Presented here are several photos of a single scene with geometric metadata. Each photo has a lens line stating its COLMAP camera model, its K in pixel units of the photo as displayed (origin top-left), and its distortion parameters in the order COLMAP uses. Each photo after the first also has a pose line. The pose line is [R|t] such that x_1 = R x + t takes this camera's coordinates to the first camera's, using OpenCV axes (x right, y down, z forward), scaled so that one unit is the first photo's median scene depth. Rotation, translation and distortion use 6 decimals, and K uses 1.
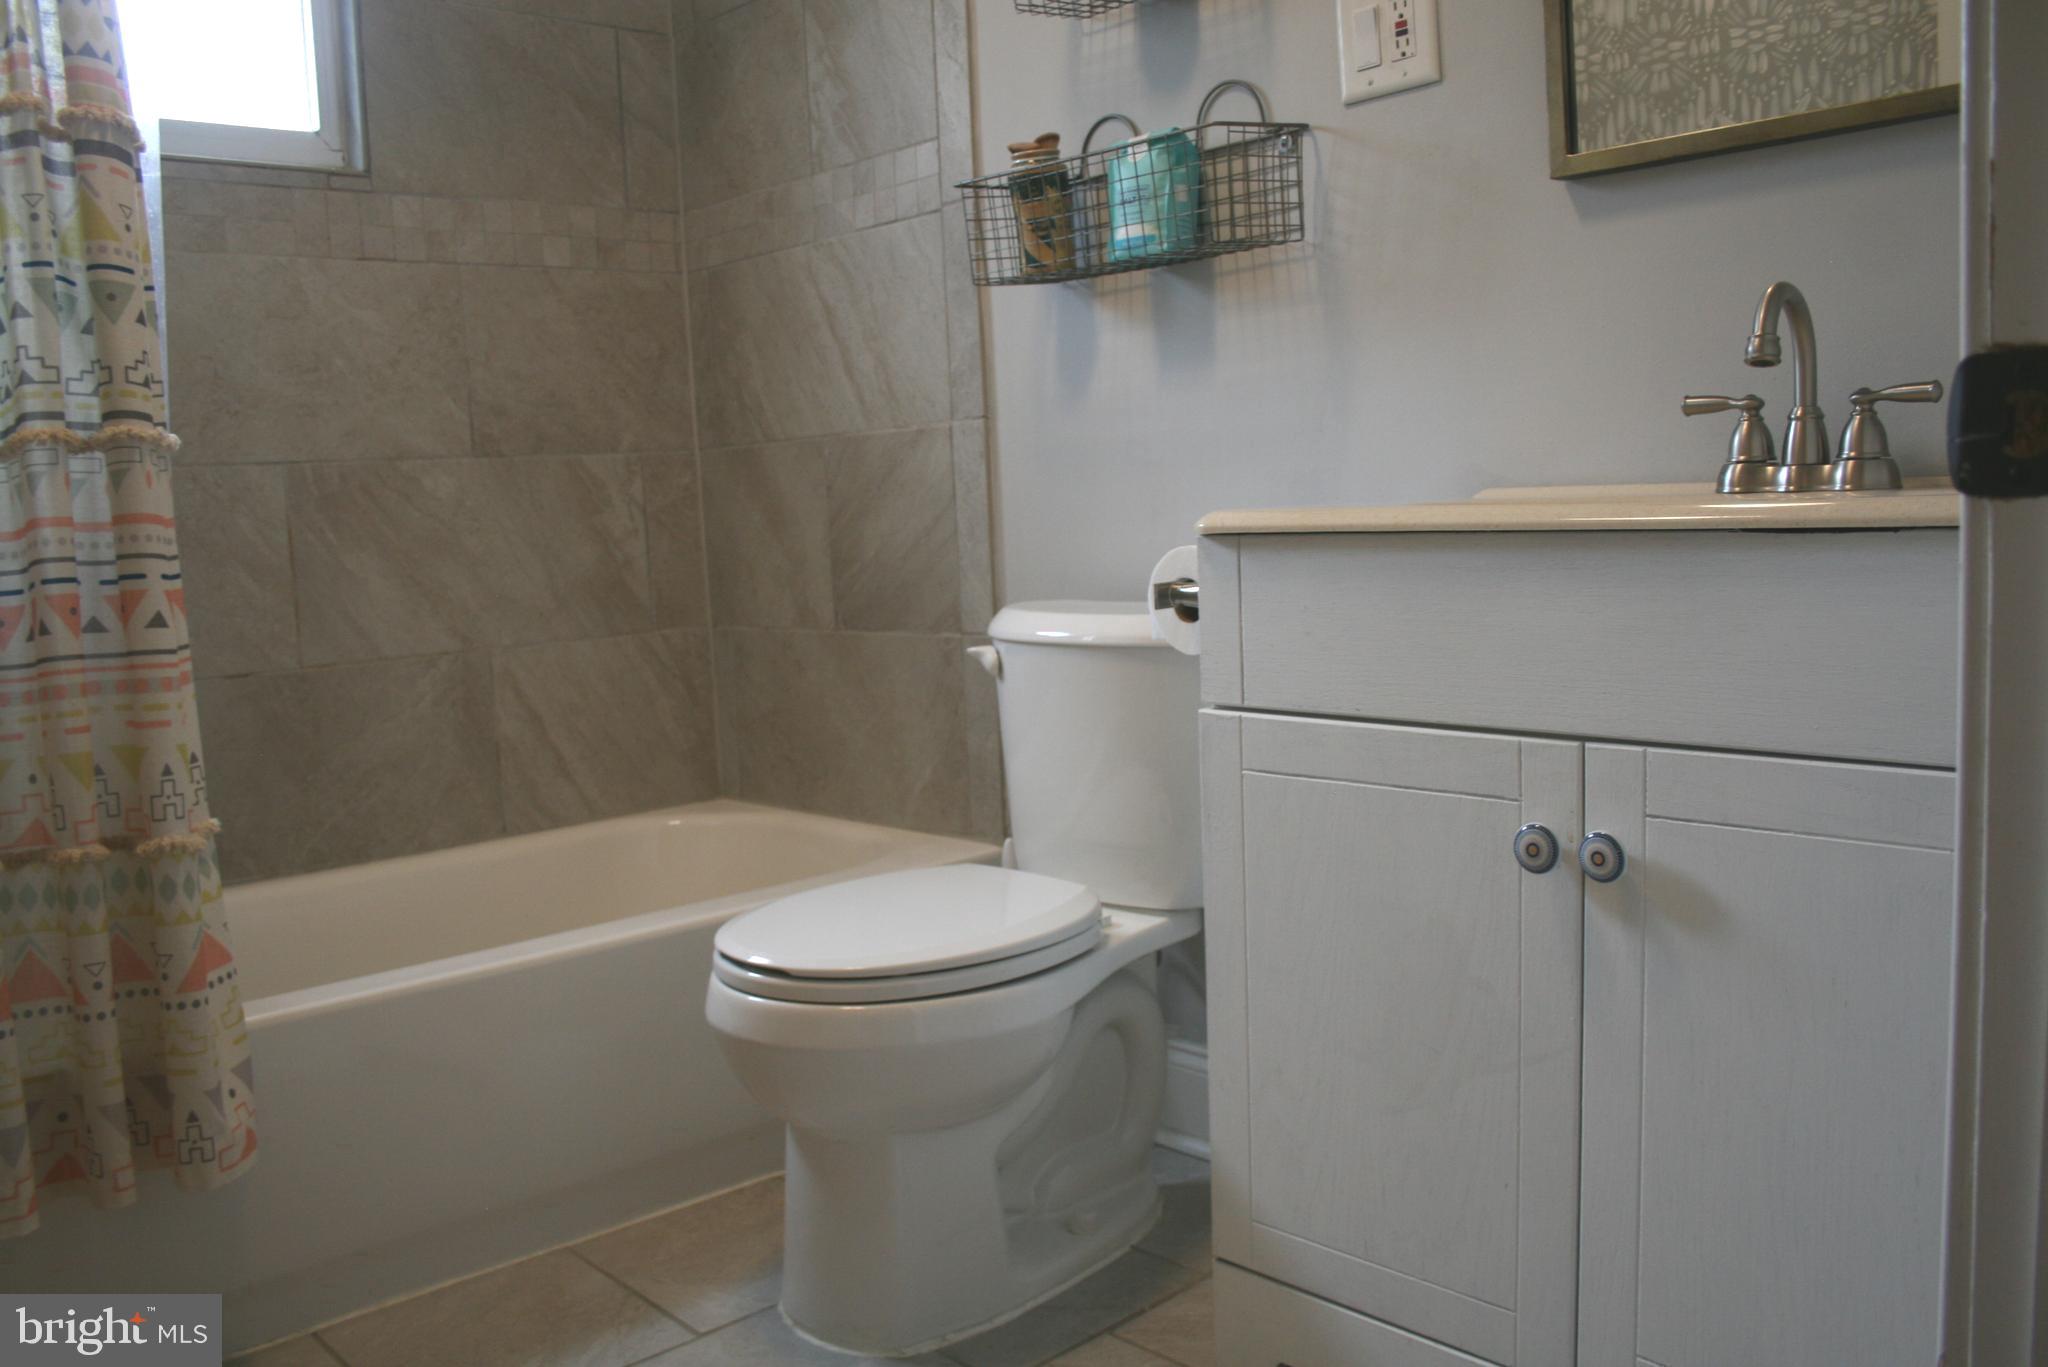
lens RADIAL K [[1715.9, 0, 1002.1], [0, 1715.9, 684.7], [0, 0, 1]] dist [-0.150179, 0.118723]
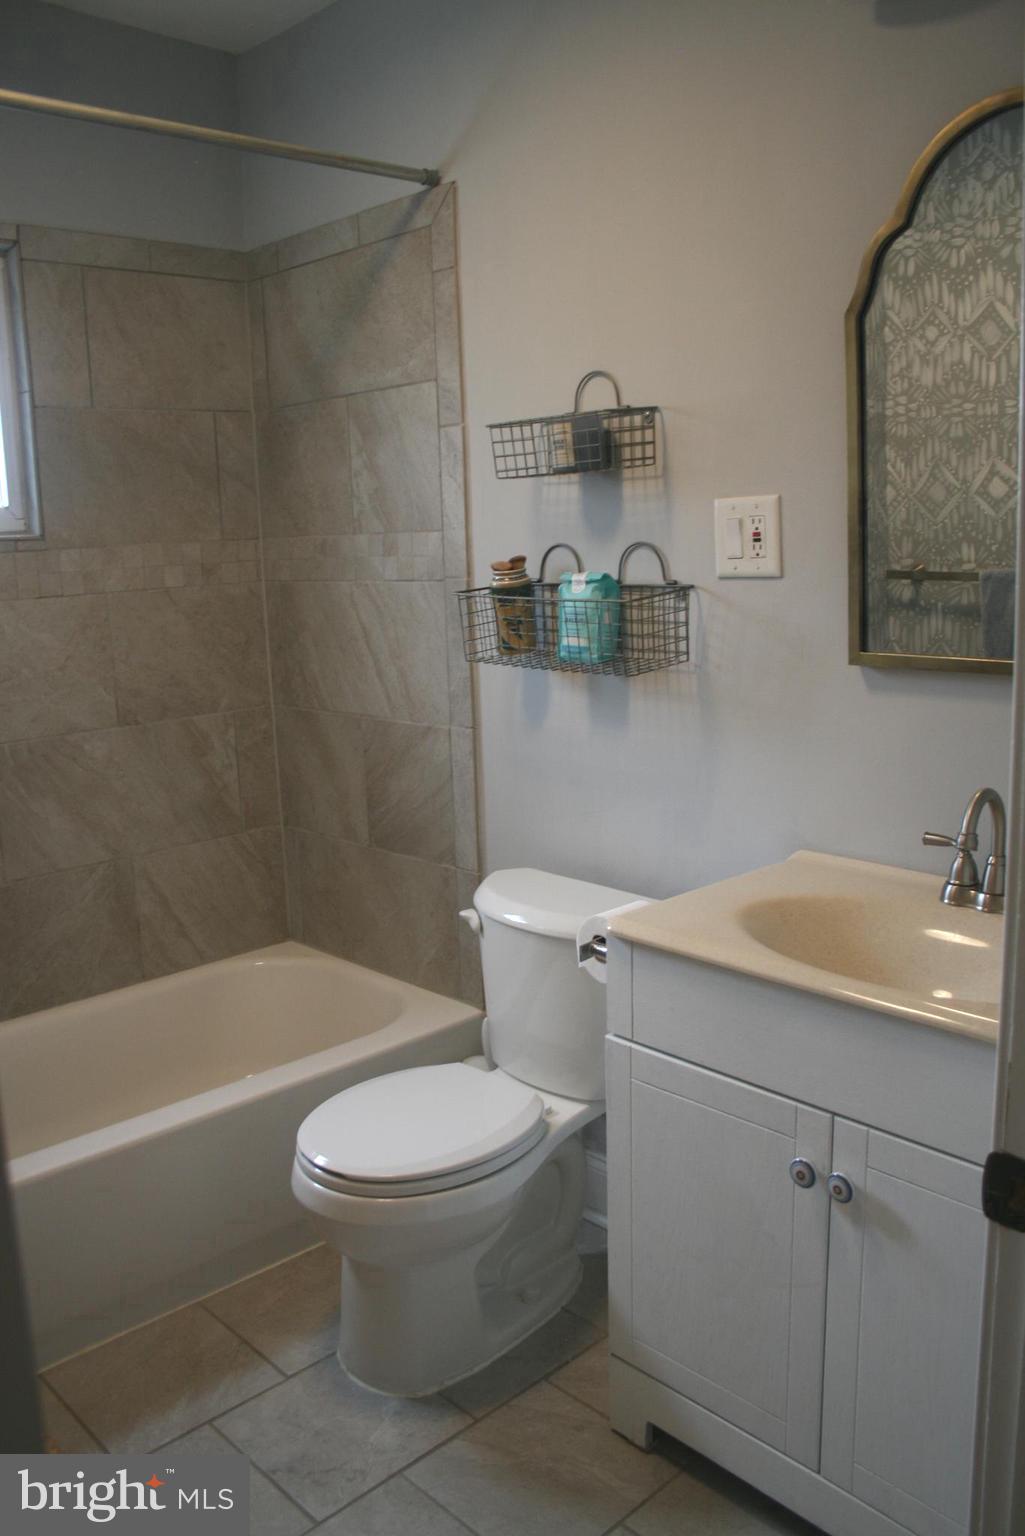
lens RADIAL K [[1286.9, 0, 512.2], [0, 1286.9, 776.7], [0, 0, 1]] dist [-0.150179, 0.118723]
pose [[0.999721, 0.010516, 0.021163, 0.000594], [-0.012007, 0.997358, 0.071646, -0.194427], [-0.020354, -0.071880, 0.997206, -0.102143]]
